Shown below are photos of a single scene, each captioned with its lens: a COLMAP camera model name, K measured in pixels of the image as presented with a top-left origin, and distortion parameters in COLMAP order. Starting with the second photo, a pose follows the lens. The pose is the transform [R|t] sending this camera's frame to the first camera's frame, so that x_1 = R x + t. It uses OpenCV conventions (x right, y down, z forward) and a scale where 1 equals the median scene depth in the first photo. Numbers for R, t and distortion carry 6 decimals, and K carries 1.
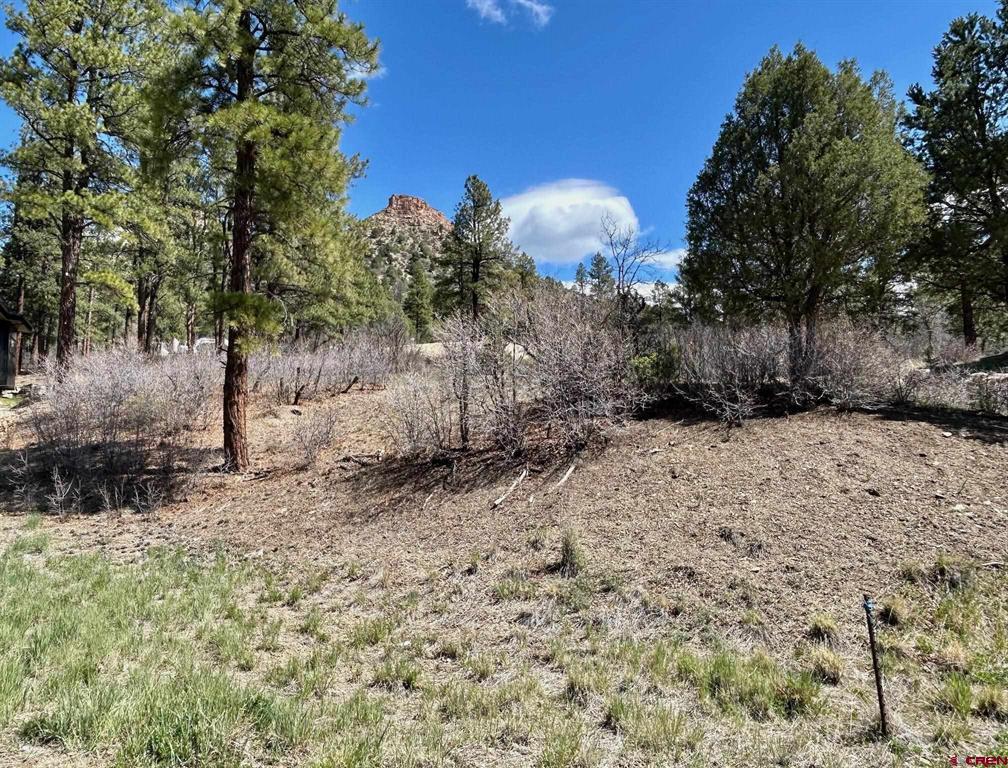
lens RADIAL K [[682.6, 0, 502.4], [0, 682.6, 384.4], [0, 0, 1]] dist [0.010599, 0.013000]
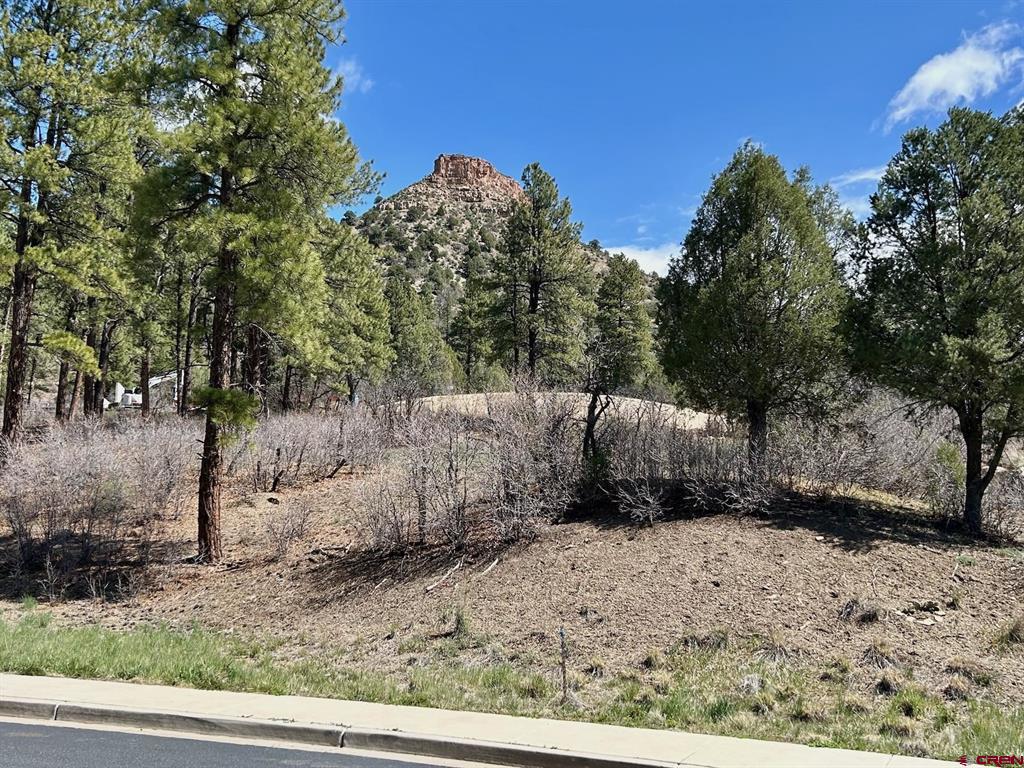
lens RADIAL K [[1091.1, 0, 513.3], [0, 1091.1, 380.1], [0, 0, 1]] dist [0.074350, 0.000000]
pose [[0.995620, 0.004771, -0.093375, 0.156070], [-0.010317, 0.998204, -0.059009, -0.037905], [0.092926, 0.059714, 0.993881, -0.441738]]
